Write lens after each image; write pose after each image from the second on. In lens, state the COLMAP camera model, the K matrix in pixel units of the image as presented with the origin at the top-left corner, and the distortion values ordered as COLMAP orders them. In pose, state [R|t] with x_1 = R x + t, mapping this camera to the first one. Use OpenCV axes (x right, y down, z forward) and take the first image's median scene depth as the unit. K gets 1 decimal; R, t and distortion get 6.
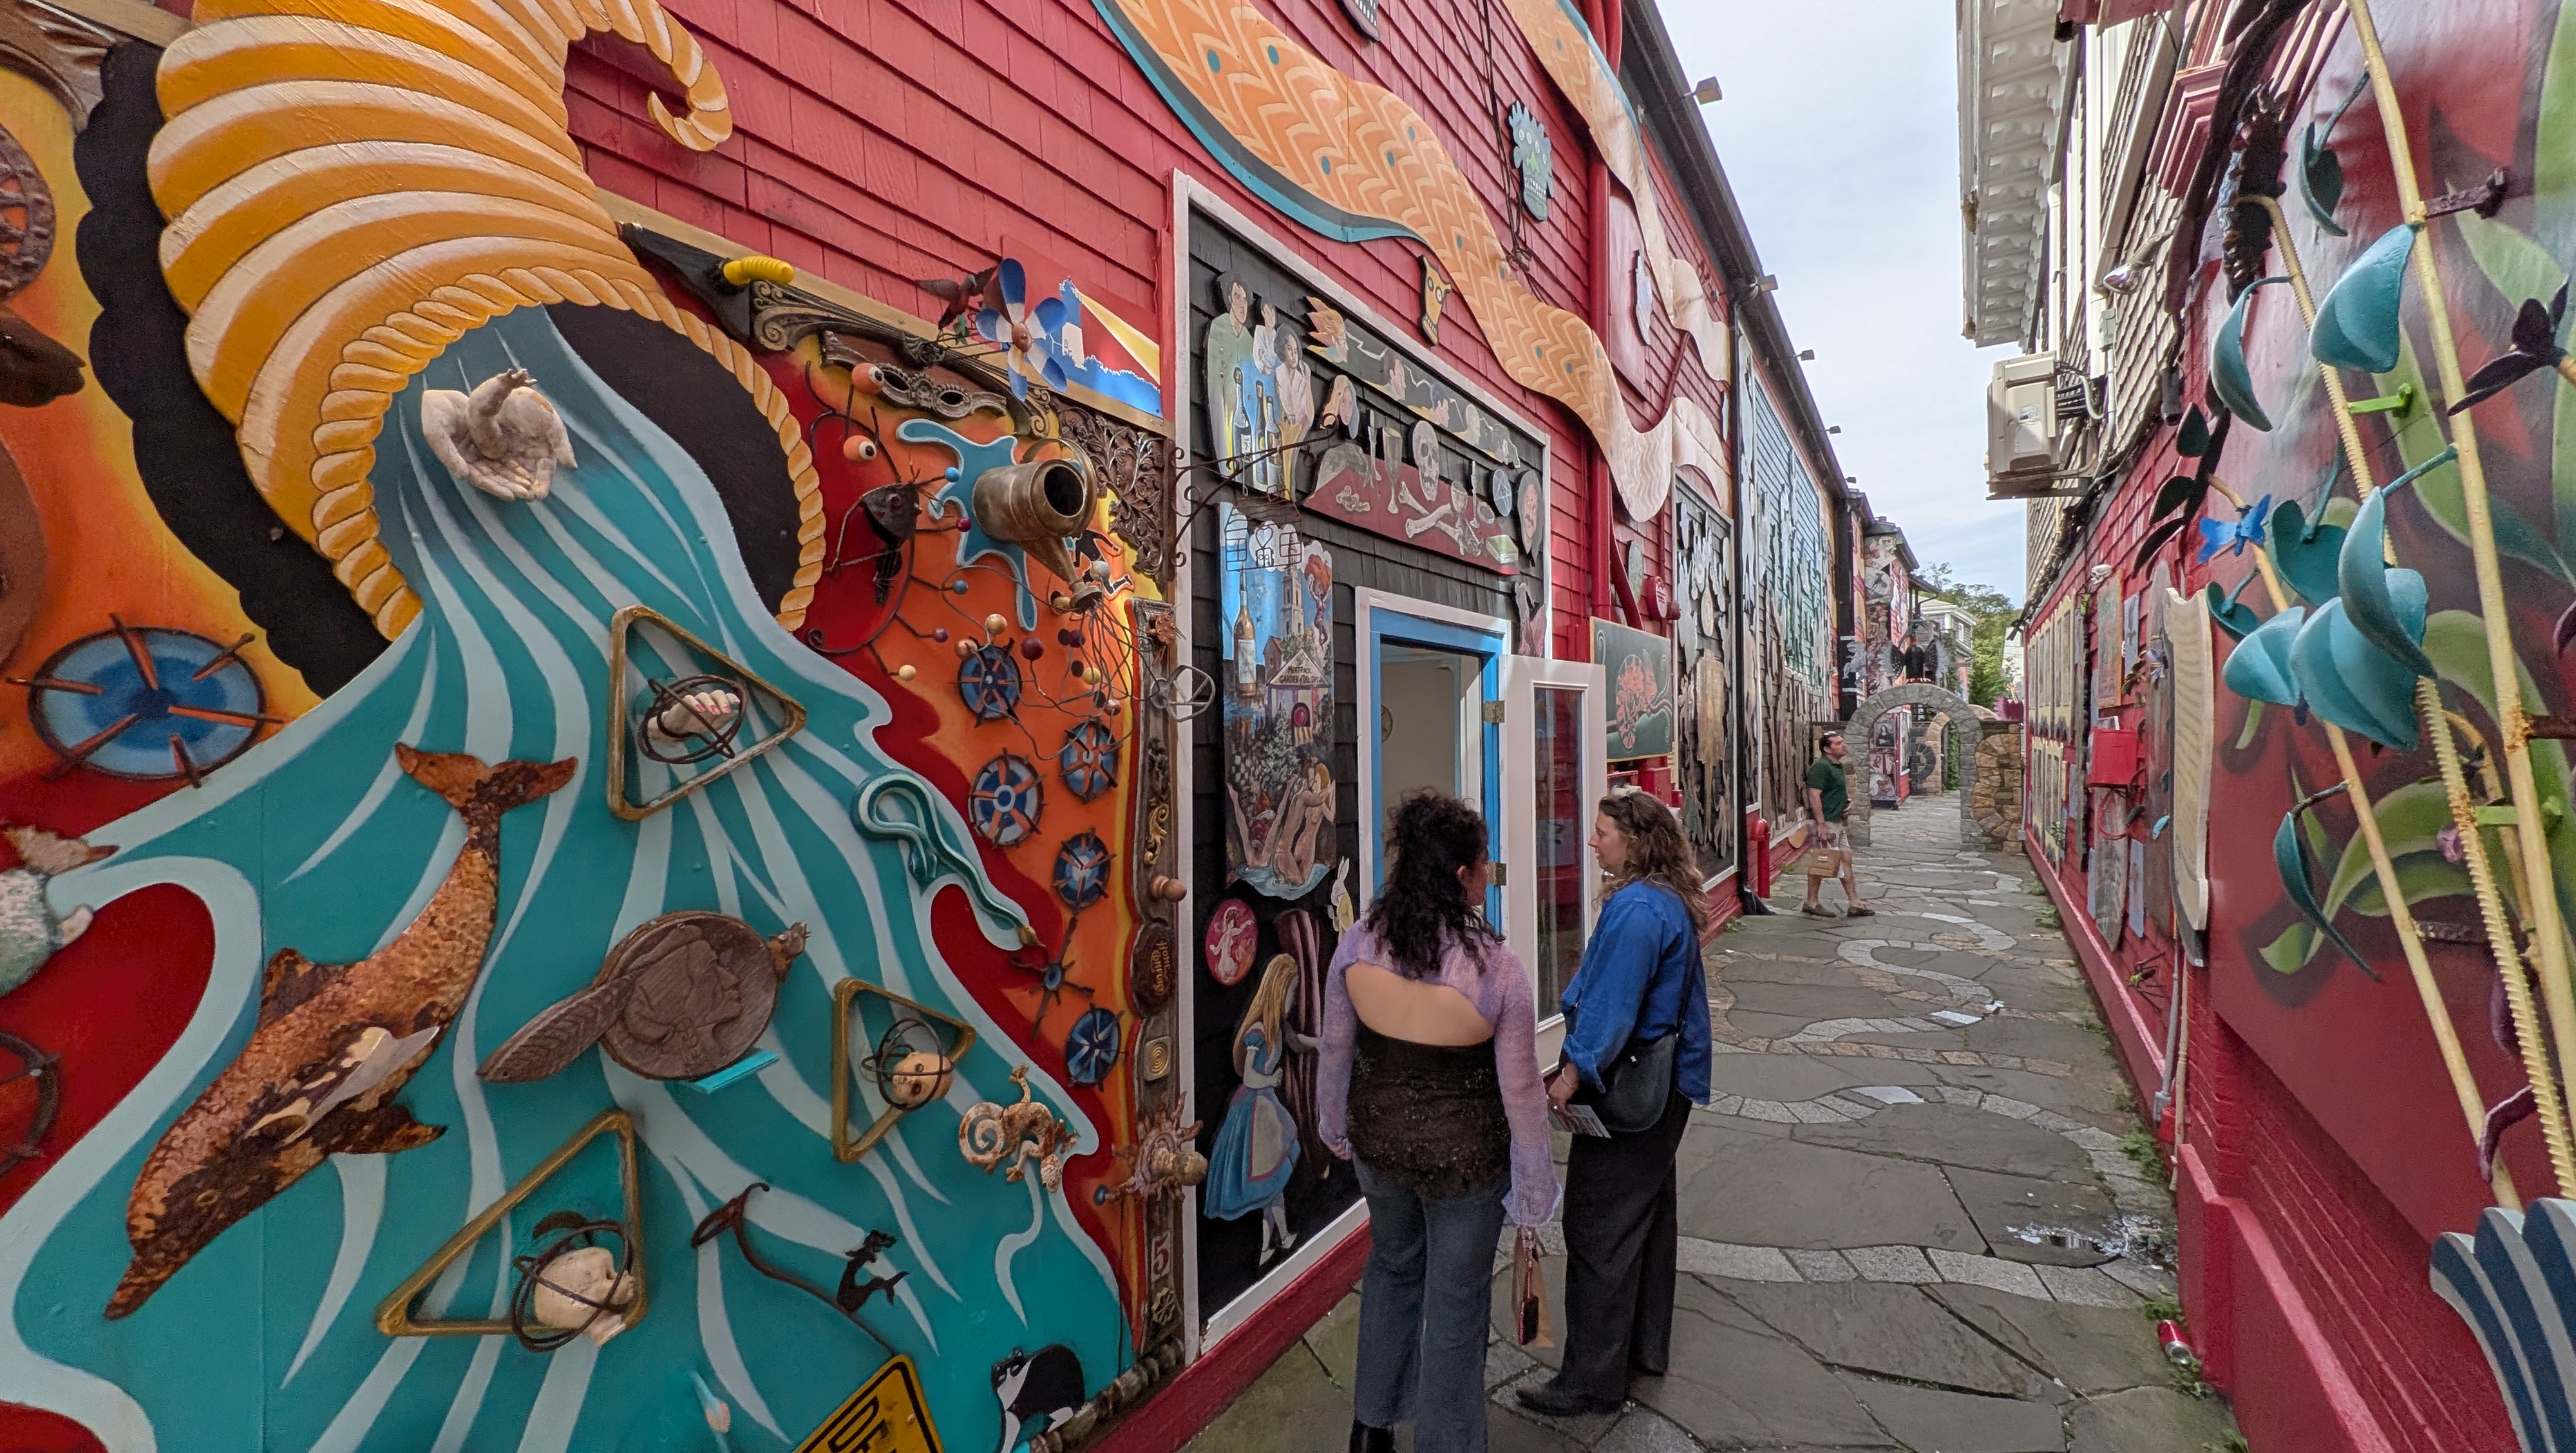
lens RADIAL K [[974.5, 0, 1288.0], [0, 974.5, 726.5], [0, 0, 1]] dist [0.006758, -0.000164]
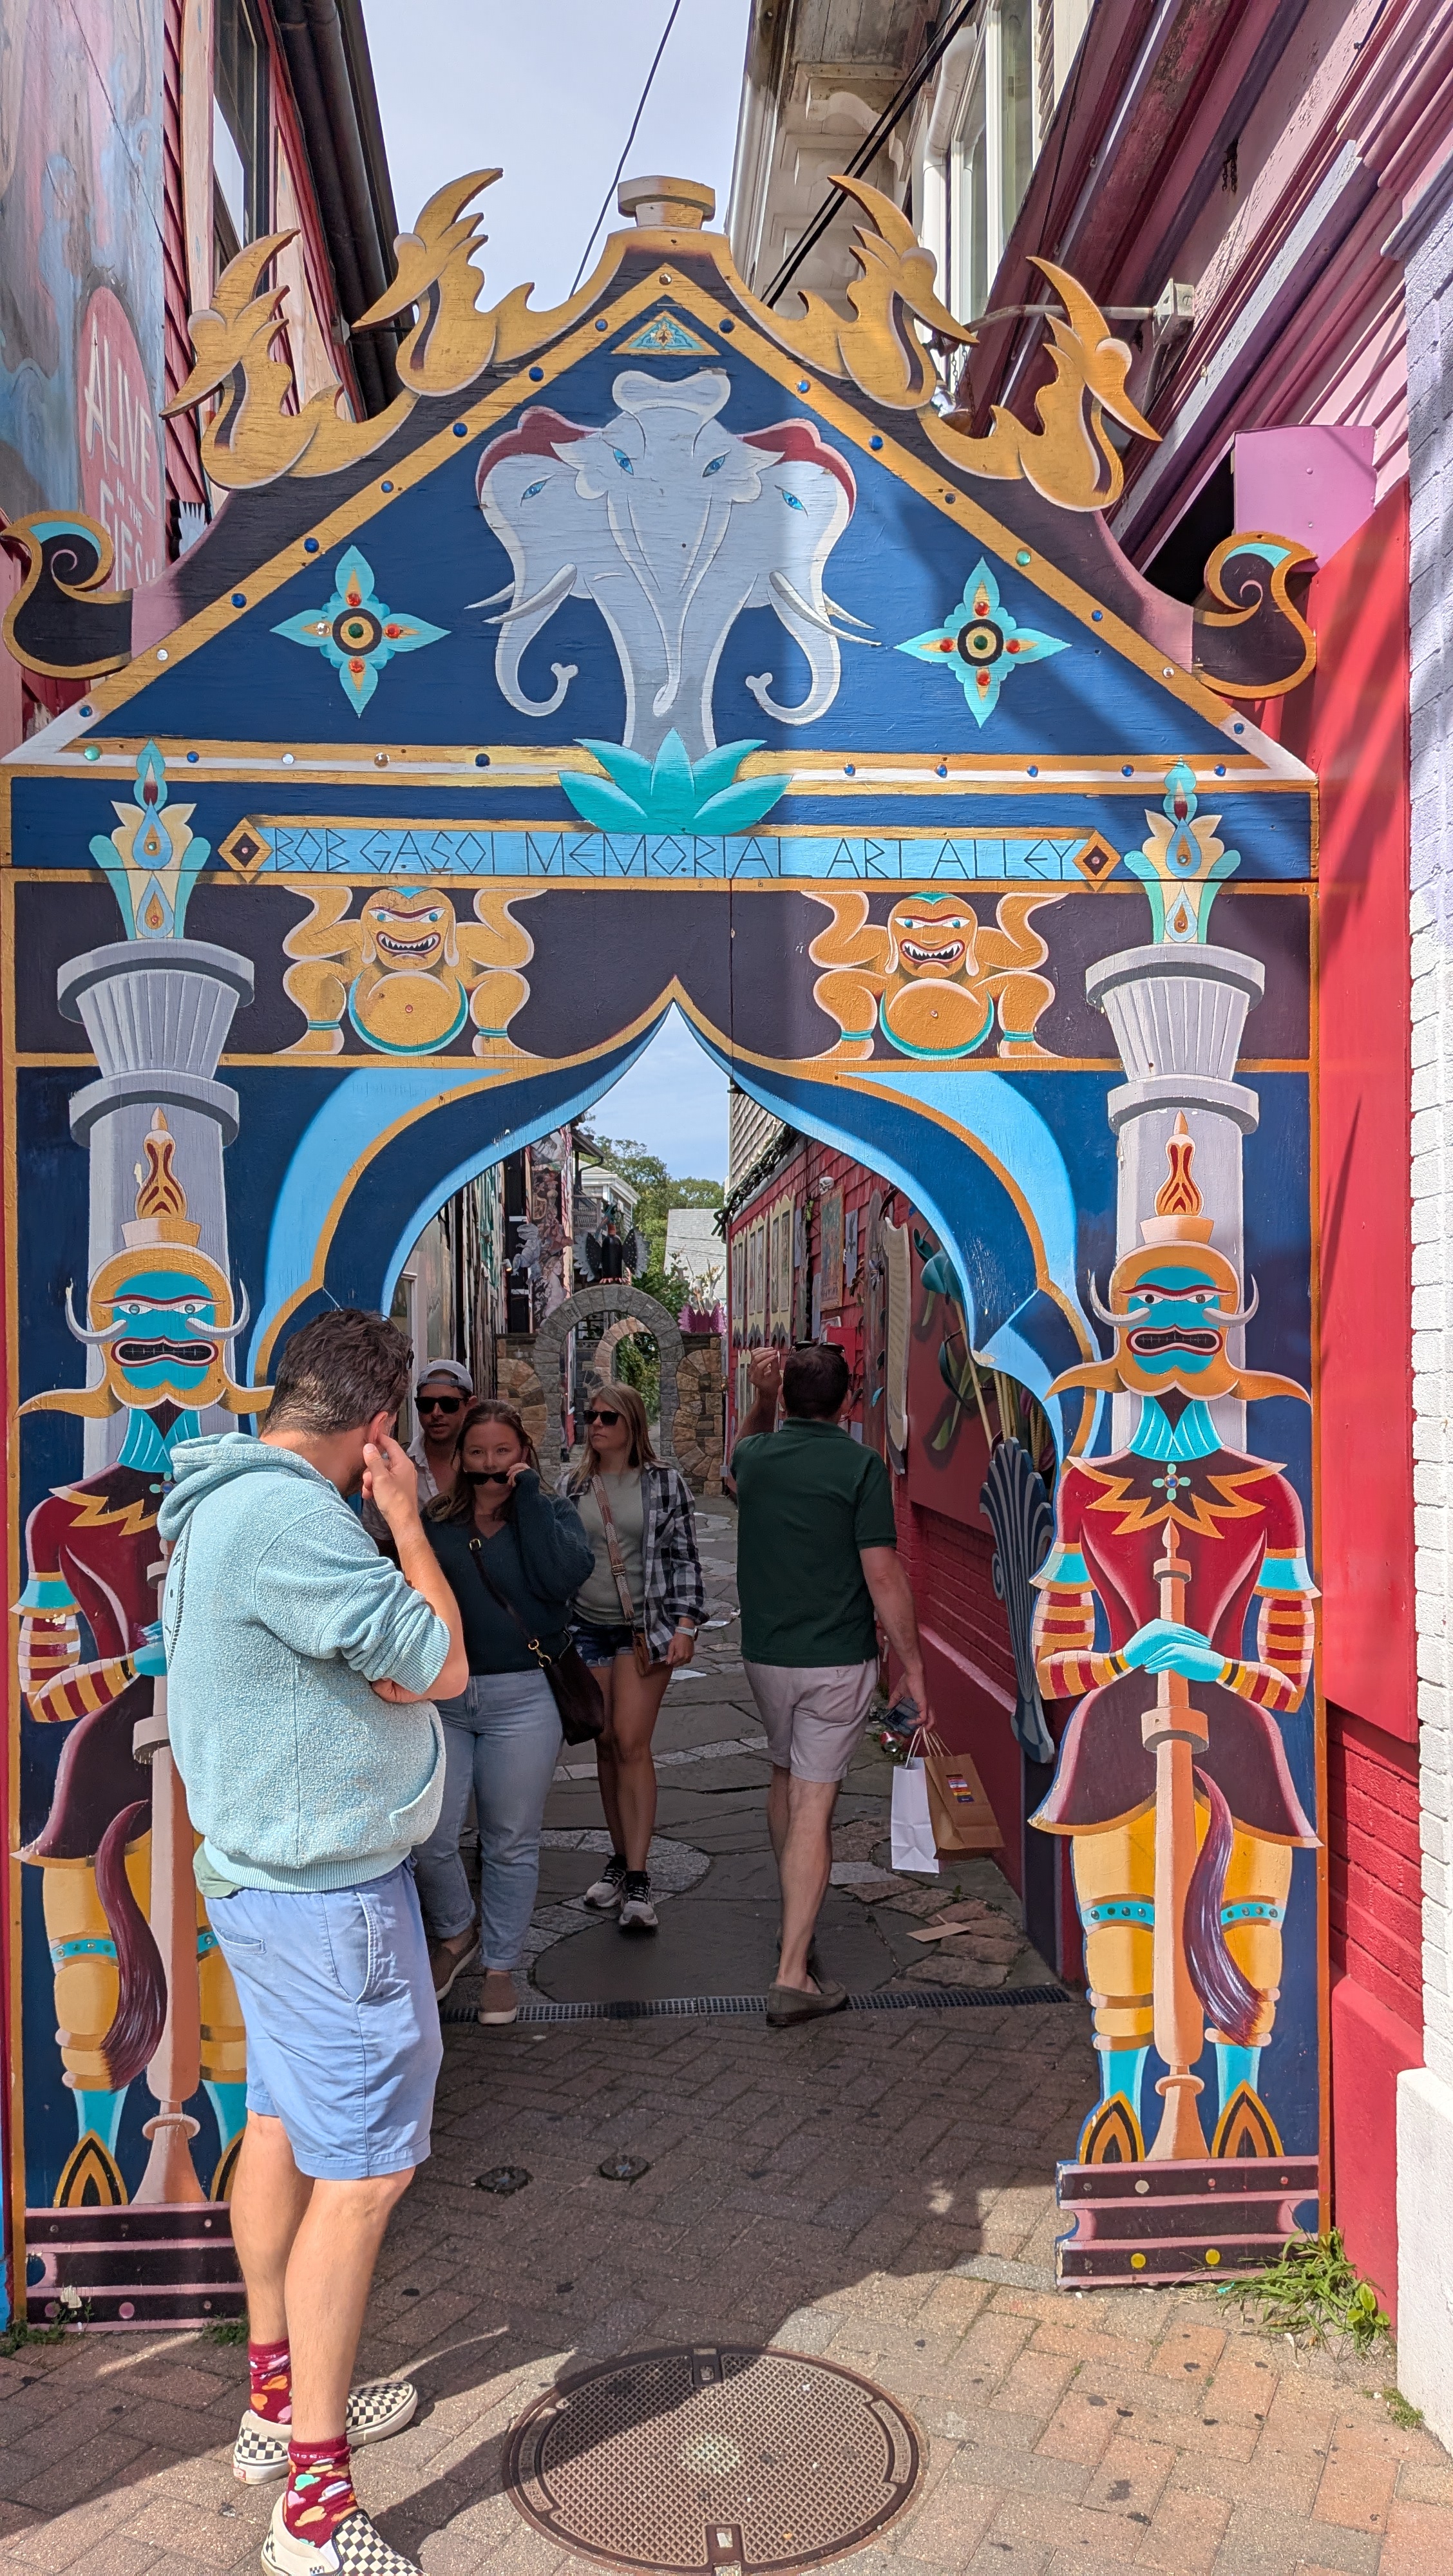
lens RADIAL K [[1888.6, 0, 778.7], [0, 1888.6, 1361.0], [0, 0, 1]] dist [0.048545, -0.129012]
pose [[0.762081, -0.000075, 0.647481, -0.386795], [-0.001183, 0.999998, 0.001507, 0.023873], [-0.647480, -0.001914, 0.762080, -0.384615]]
